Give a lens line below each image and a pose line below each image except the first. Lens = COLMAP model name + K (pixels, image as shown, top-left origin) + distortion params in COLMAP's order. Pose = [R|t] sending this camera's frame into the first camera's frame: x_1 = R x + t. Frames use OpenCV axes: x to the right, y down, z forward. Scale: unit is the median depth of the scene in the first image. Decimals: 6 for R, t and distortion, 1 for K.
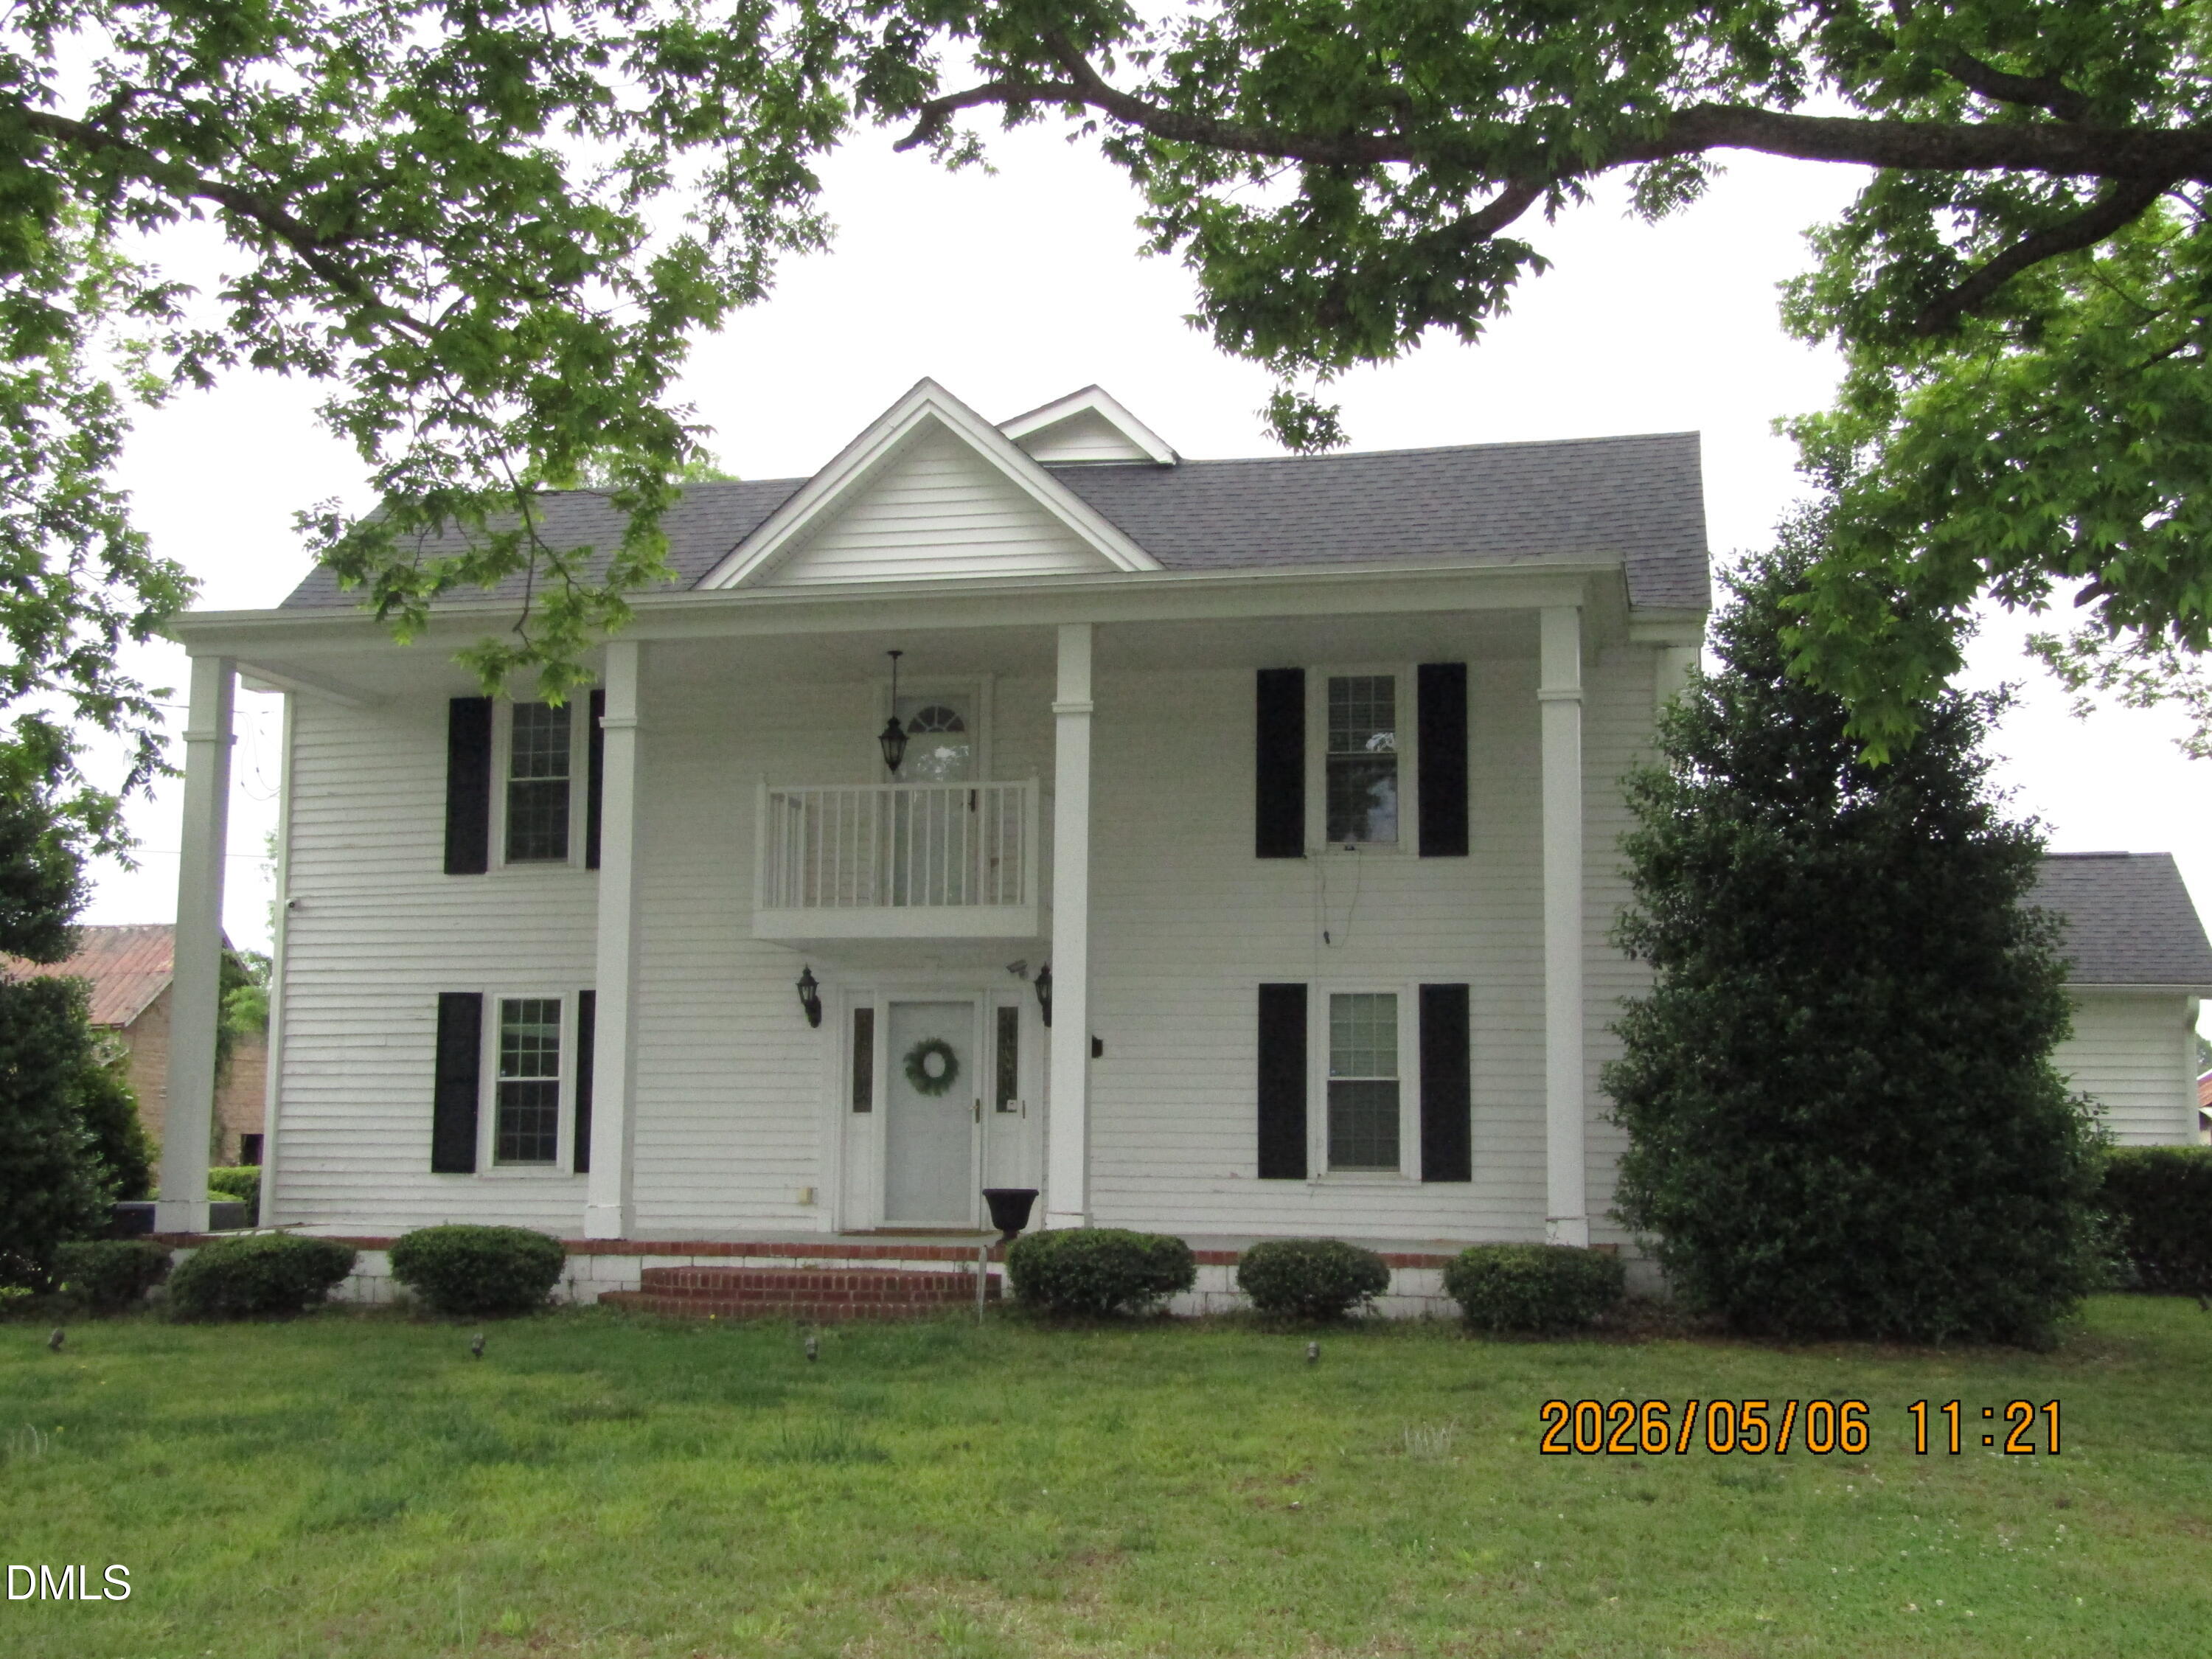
lens RADIAL K [[2674.5, 0, 1099.7], [0, 2674.5, 819.1], [0, 0, 1]] dist [0.010342, 0.000000]
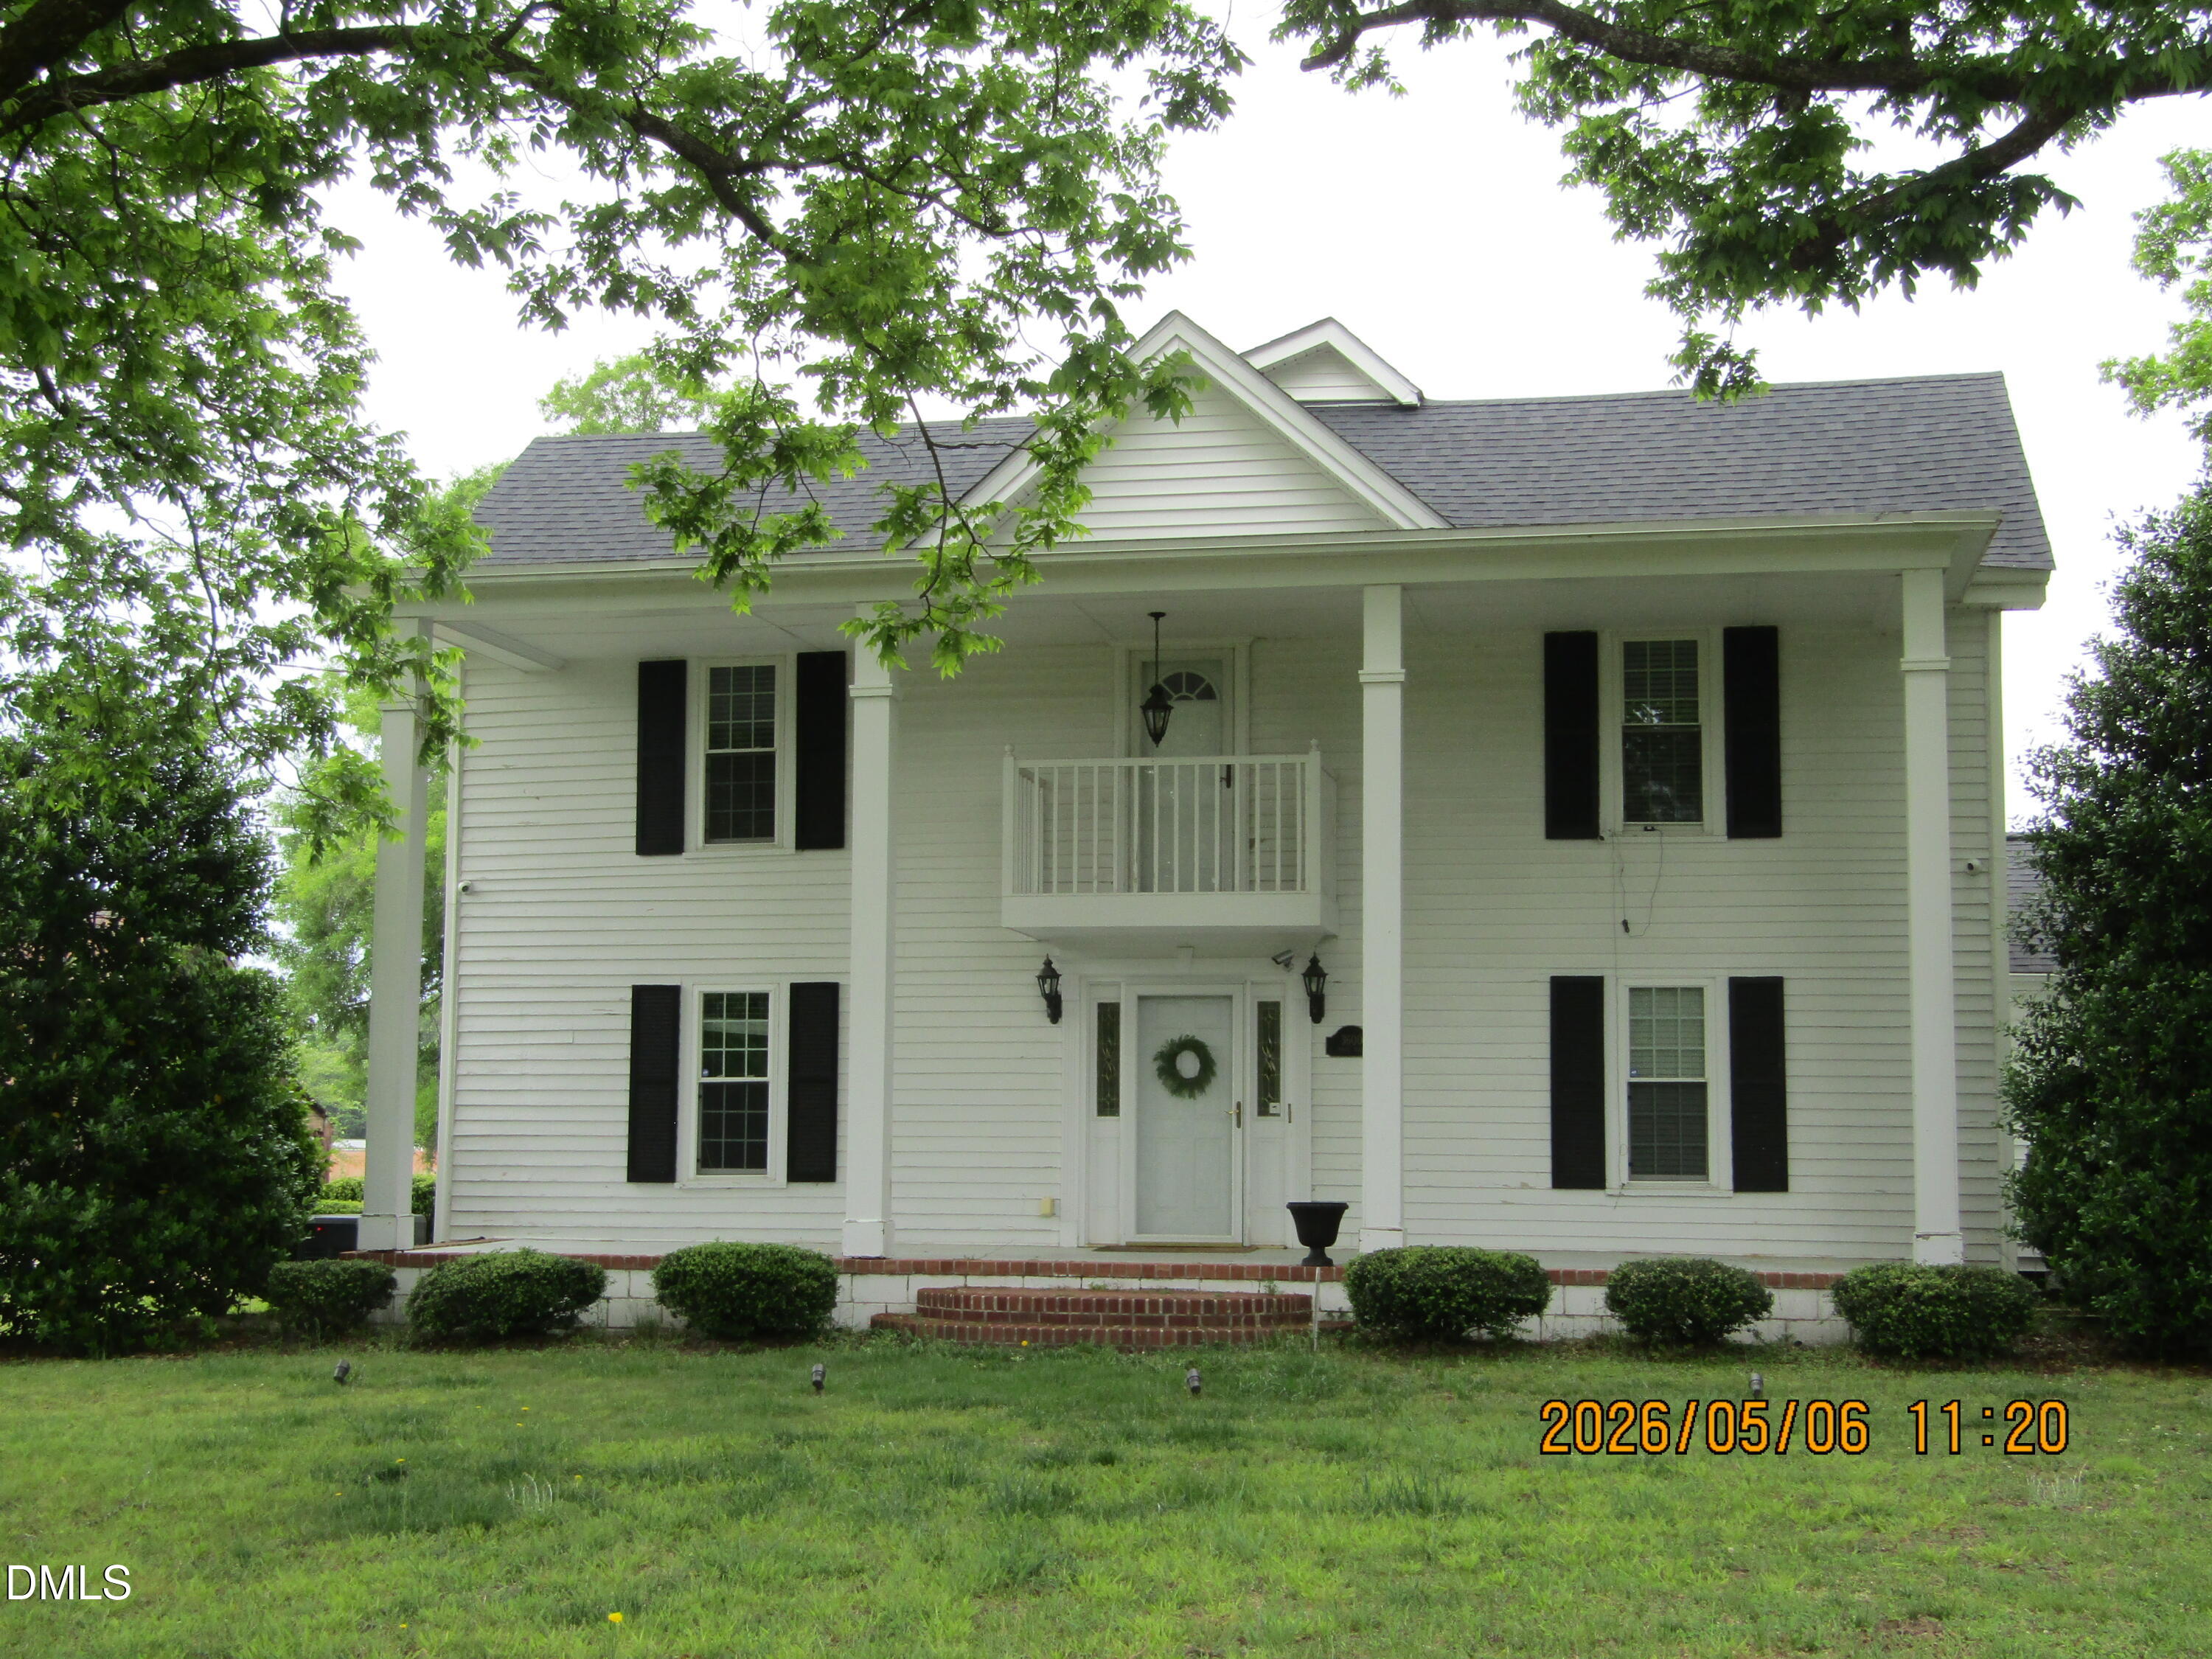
lens RADIAL K [[2923.7, 0, 1110.0], [0, 2923.7, 839.7], [0, 0, 1]] dist [-0.017983, 0.000000]
pose [[0.999820, 0.000700, 0.018940, -0.117126], [-0.001096, 0.999781, 0.020921, -0.006441], [-0.018922, -0.020938, 0.999602, 0.003152]]
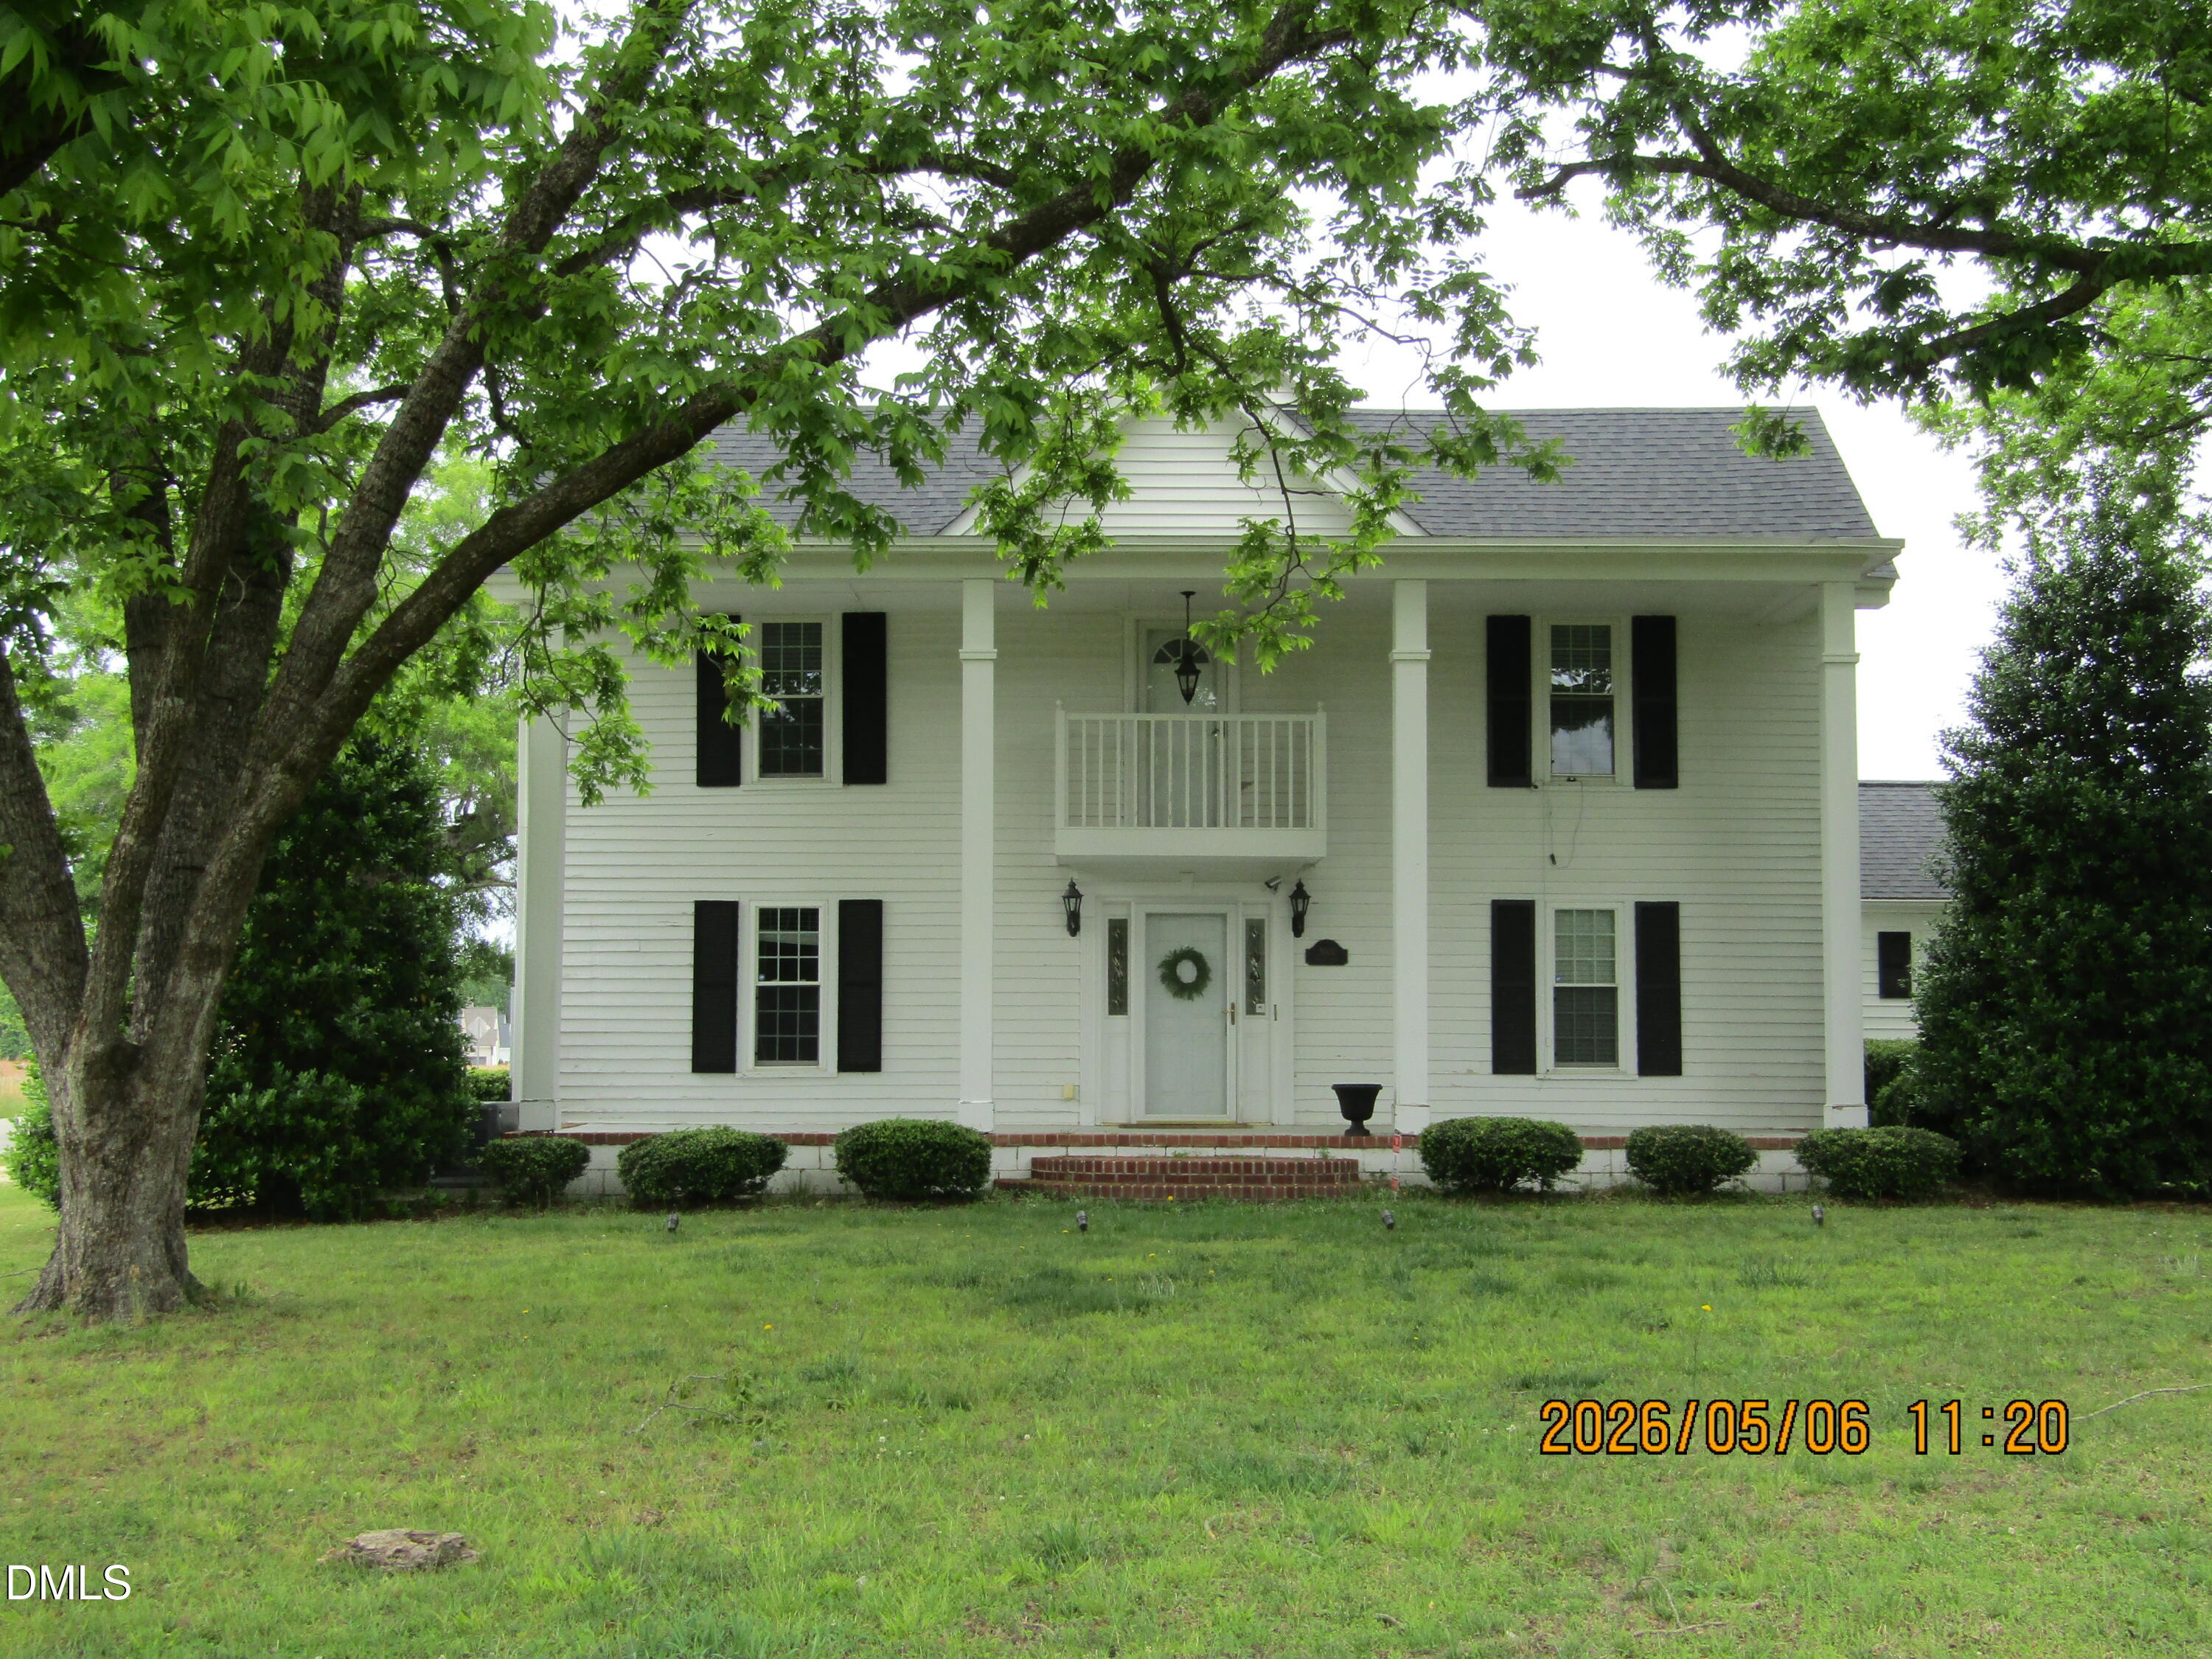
lens RADIAL K [[2923.7, 0, 1101.4], [0, 2923.7, 833.7], [0, 0, 1]] dist [-0.017983, 0.000000]
pose [[0.977149, 0.012145, 0.212208, -0.379078], [-0.022905, 0.998569, 0.048320, -0.022245], [-0.211318, -0.052076, 0.976029, -0.159788]]
